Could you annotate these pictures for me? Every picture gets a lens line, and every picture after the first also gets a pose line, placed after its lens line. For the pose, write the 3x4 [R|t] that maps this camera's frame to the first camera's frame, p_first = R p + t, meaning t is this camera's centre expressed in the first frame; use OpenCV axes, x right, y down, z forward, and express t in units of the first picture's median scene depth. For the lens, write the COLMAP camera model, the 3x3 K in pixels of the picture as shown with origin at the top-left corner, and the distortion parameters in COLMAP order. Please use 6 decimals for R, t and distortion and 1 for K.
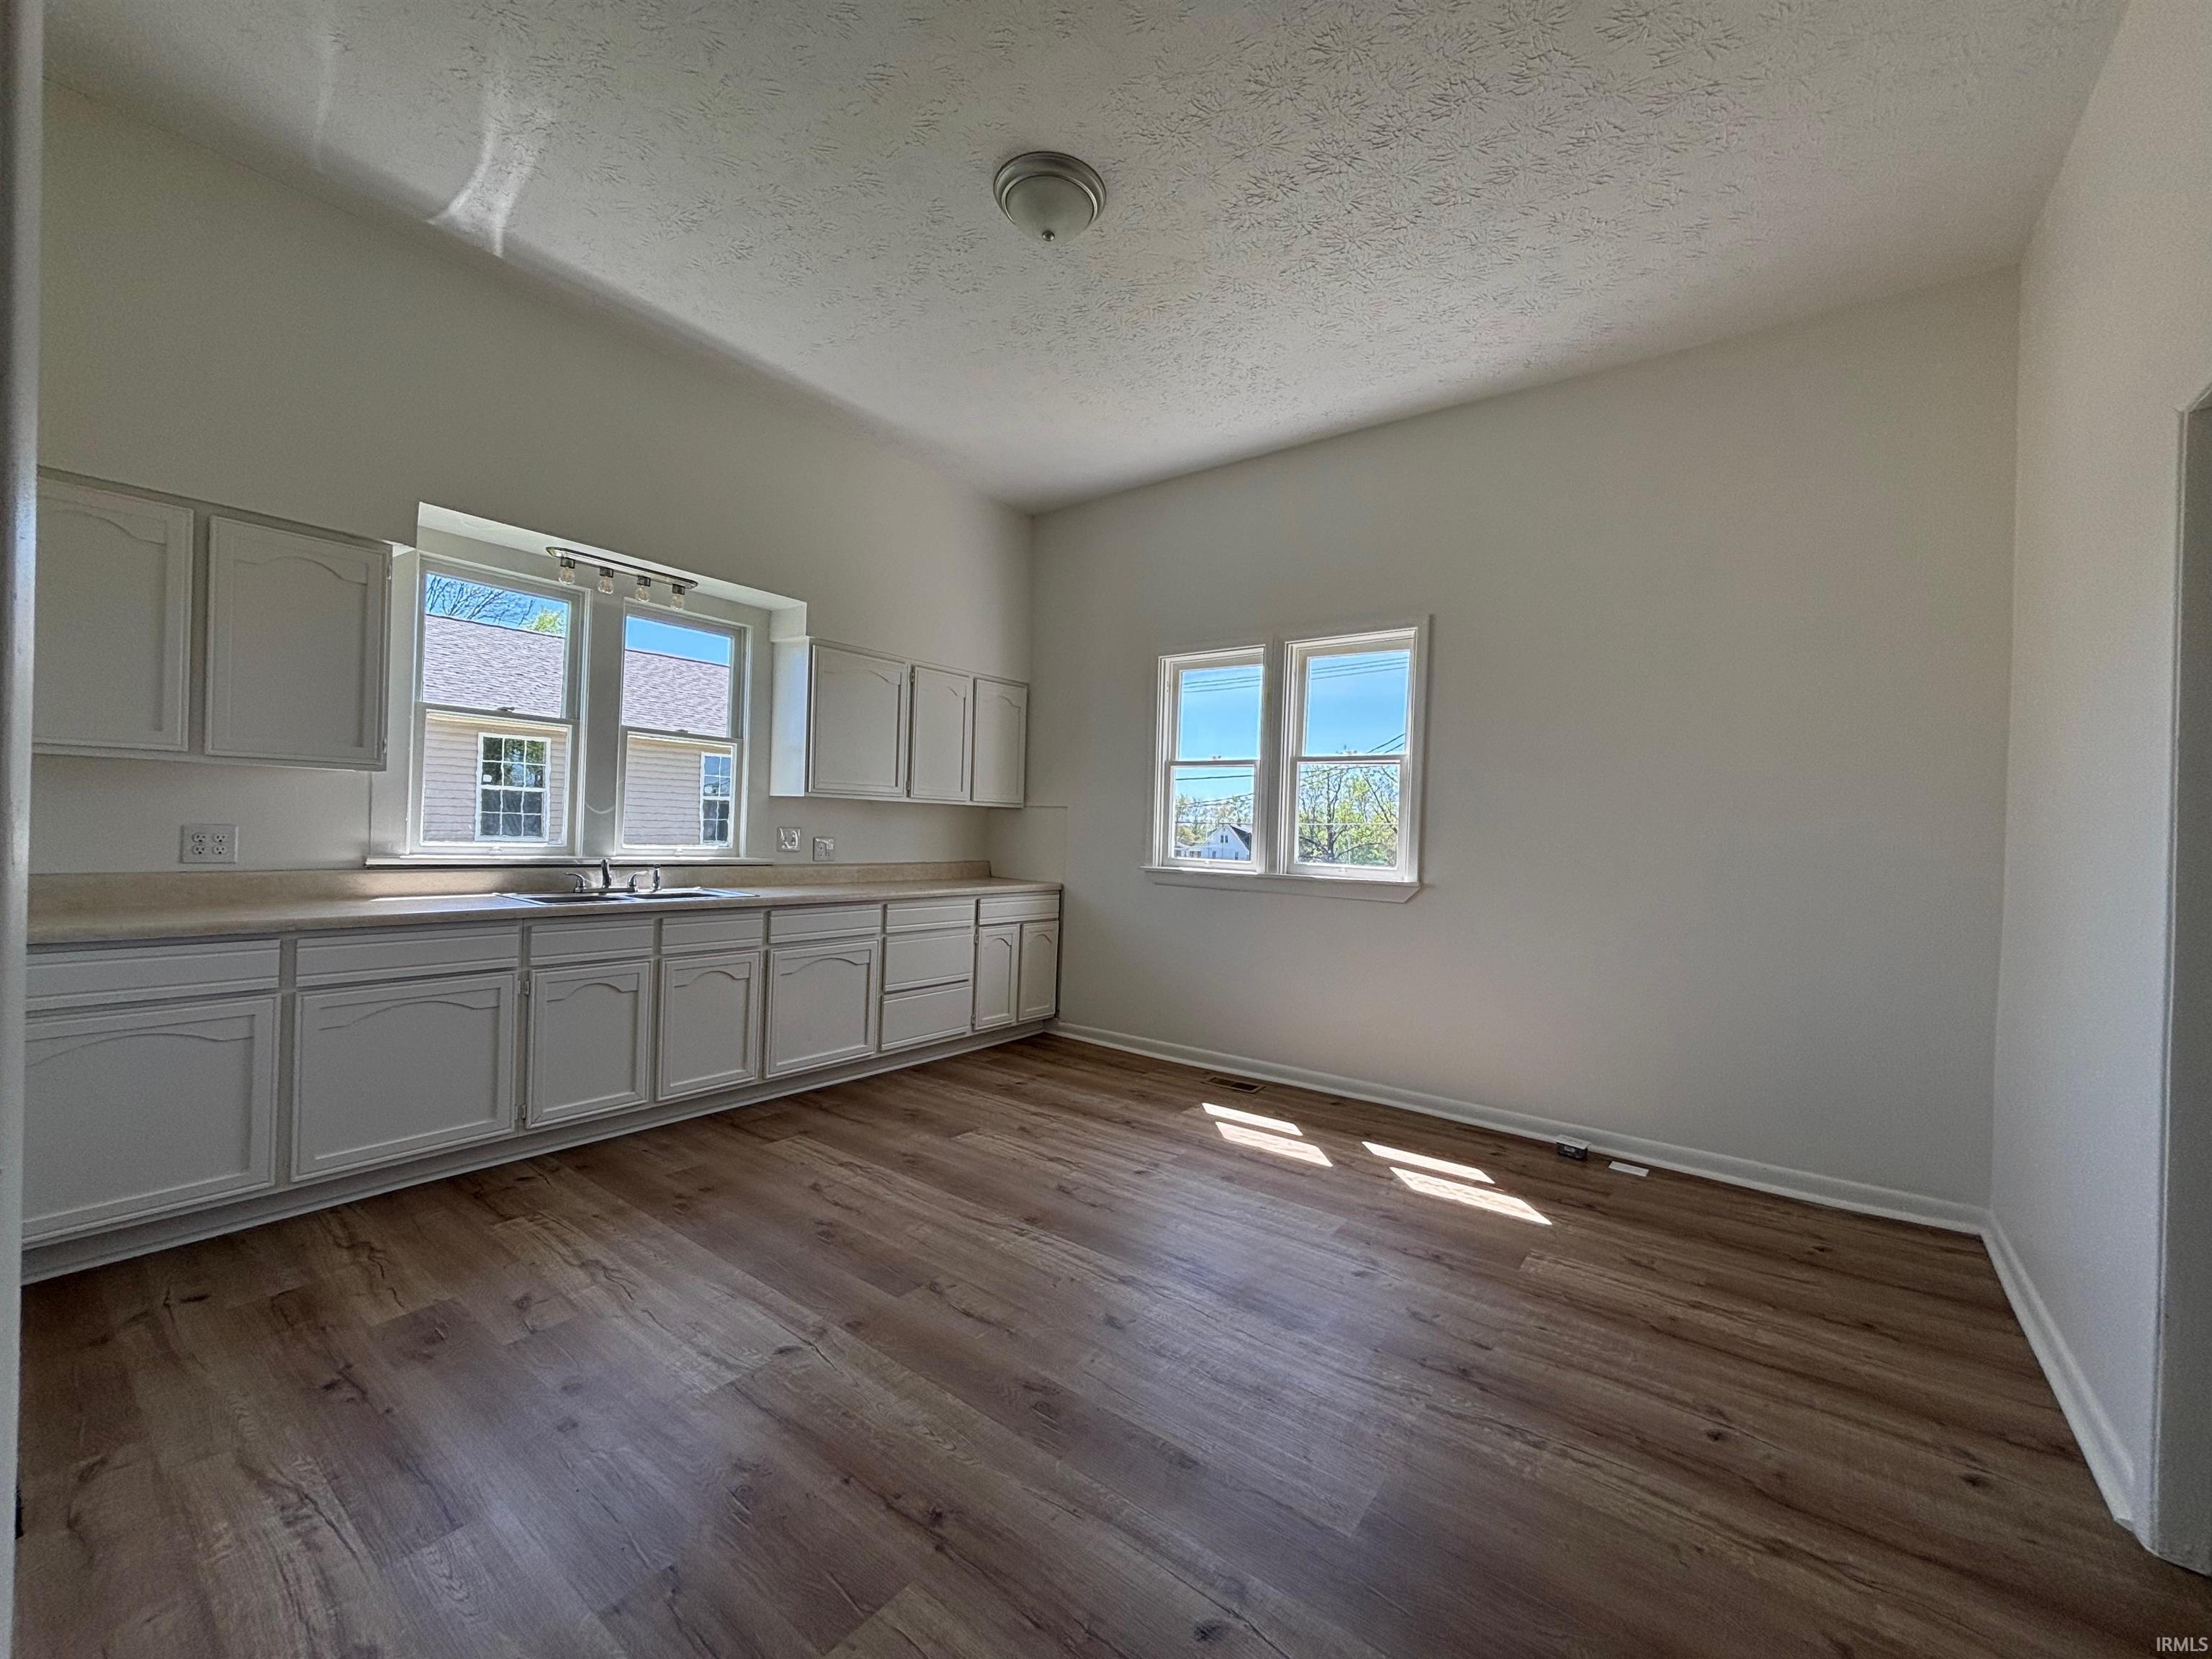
lens RADIAL K [[902.7, 0, 1106.0], [0, 902.7, 829.5], [0, 0, 1]] dist [0.022158, 0.000091]
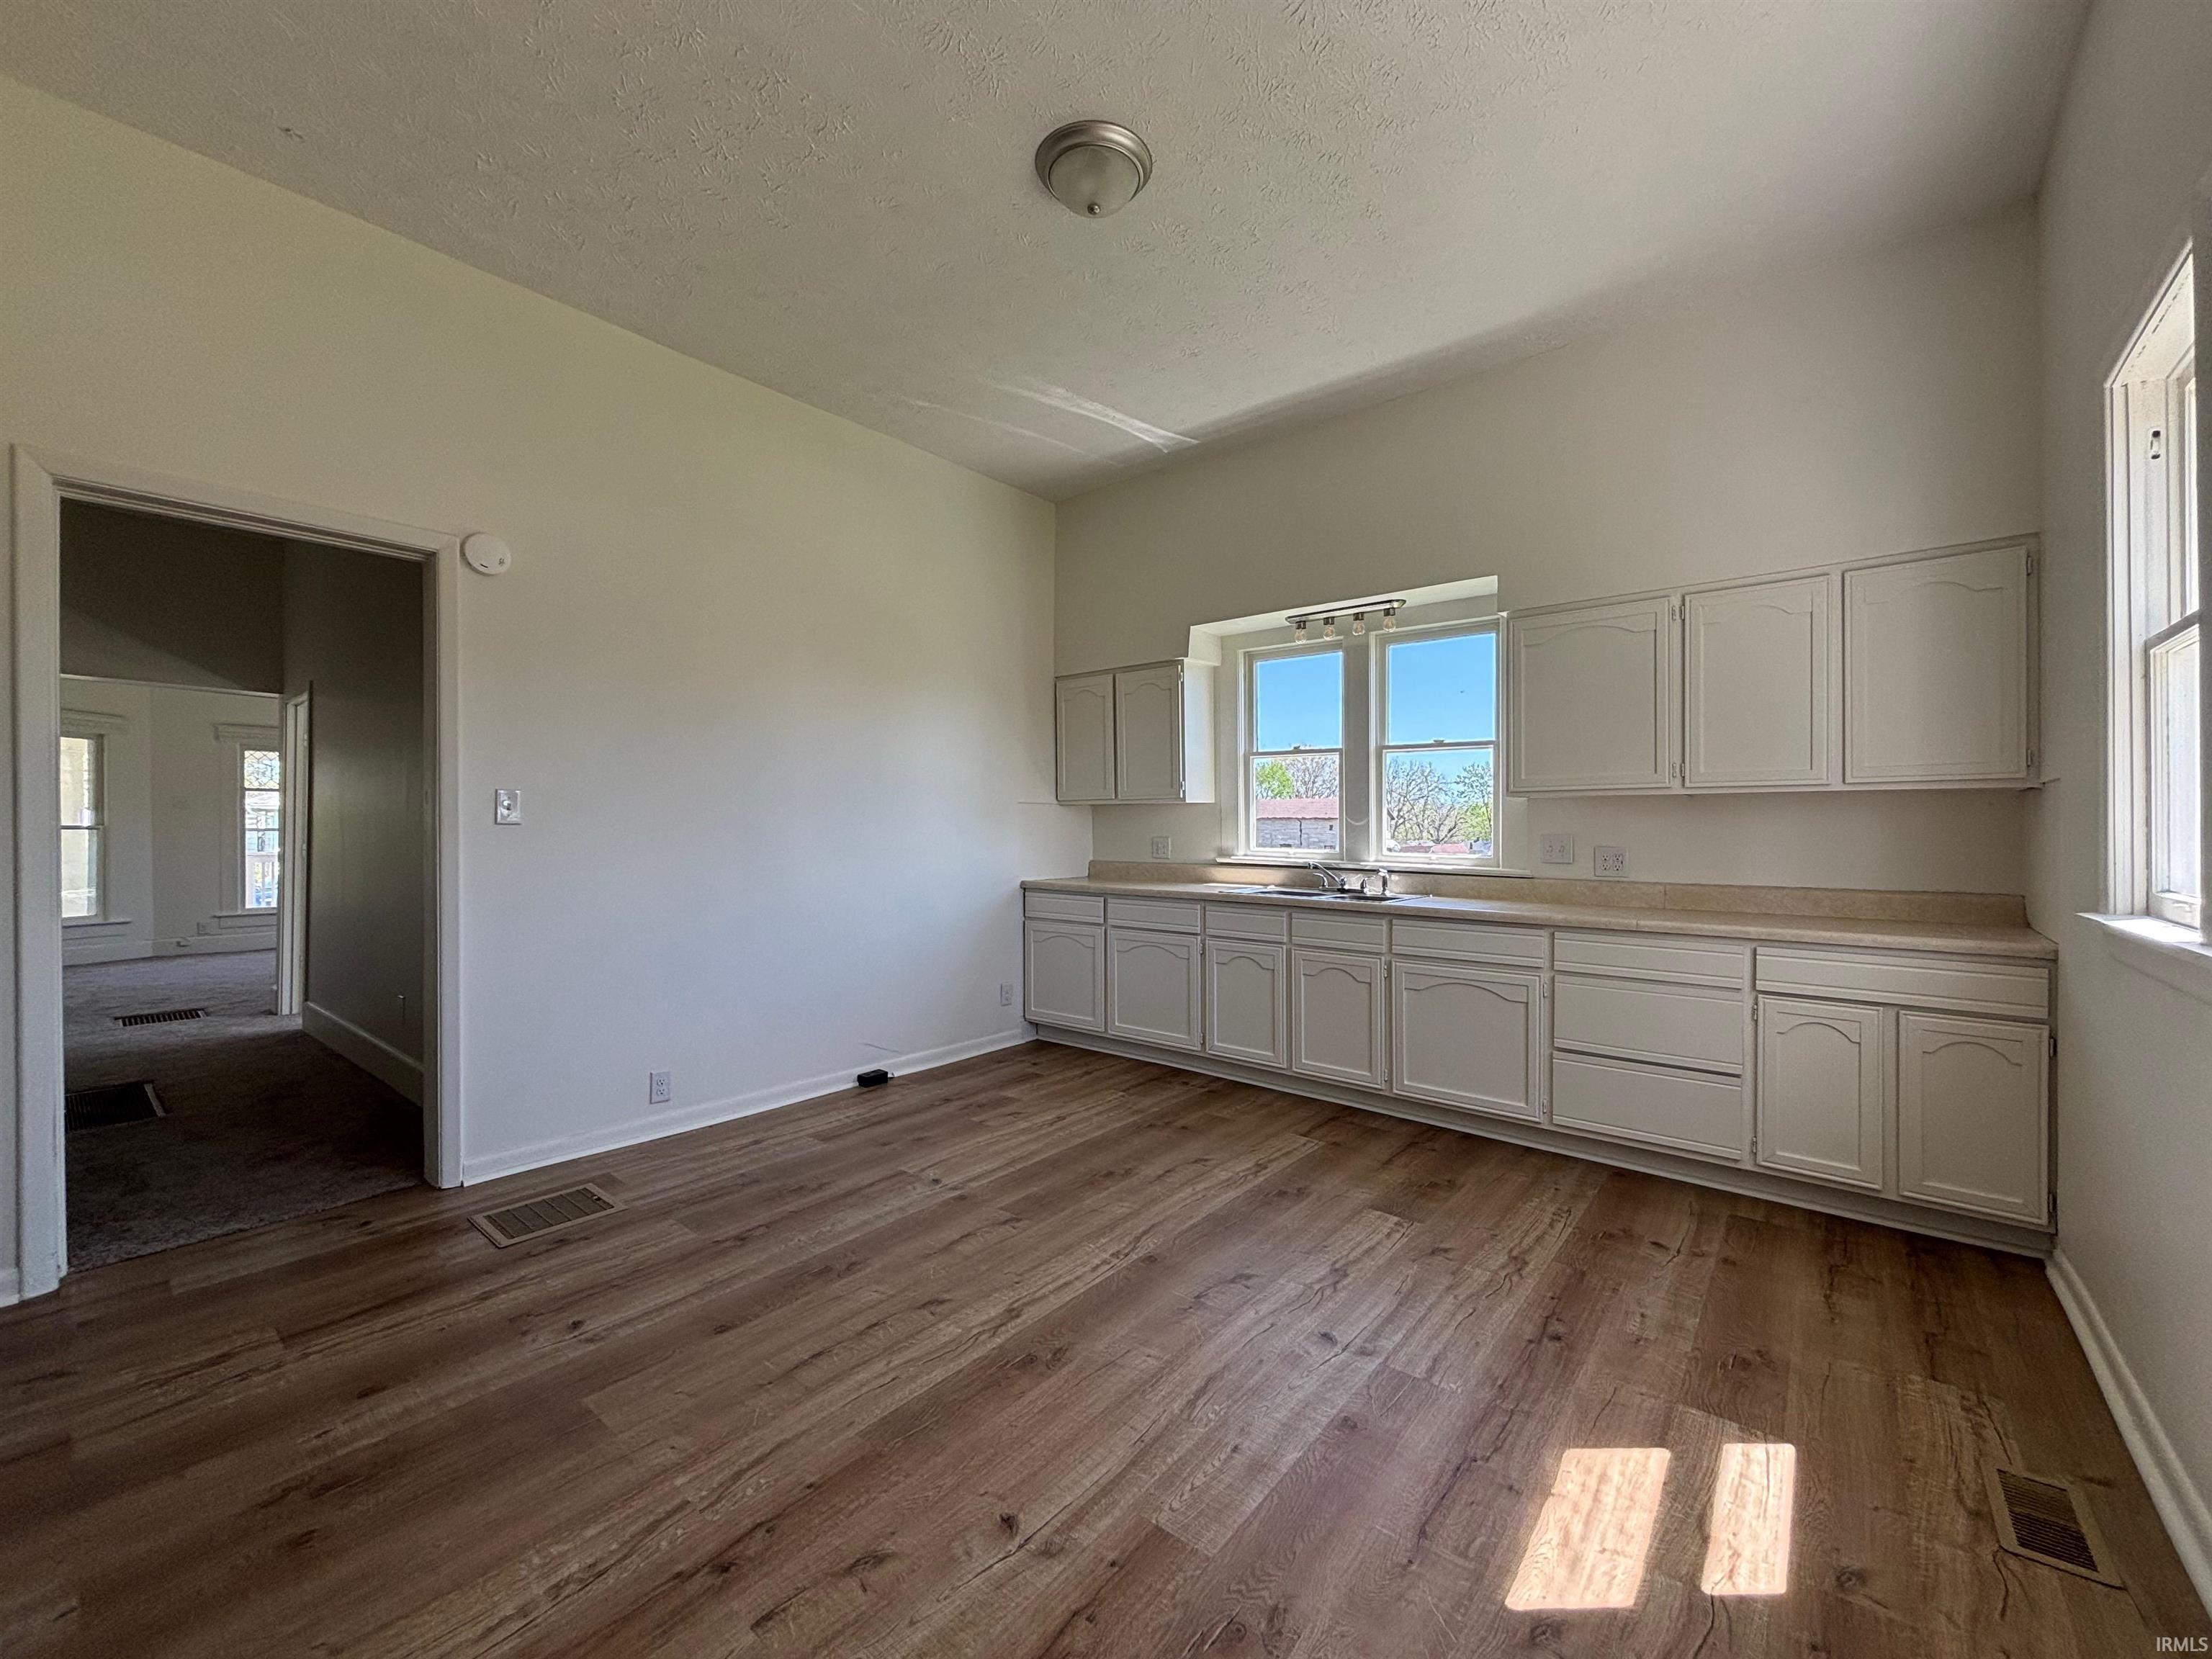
lens RADIAL K [[896.0, 0, 1095.3], [0, 896.0, 825.7], [0, 0, 1]] dist [0.011000, -0.000189]
pose [[-0.053196, -0.034605, -0.997984, 0.682633], [-0.009063, 0.999375, -0.034170, 0.029211], [0.998543, 0.007227, -0.053476, 0.826212]]
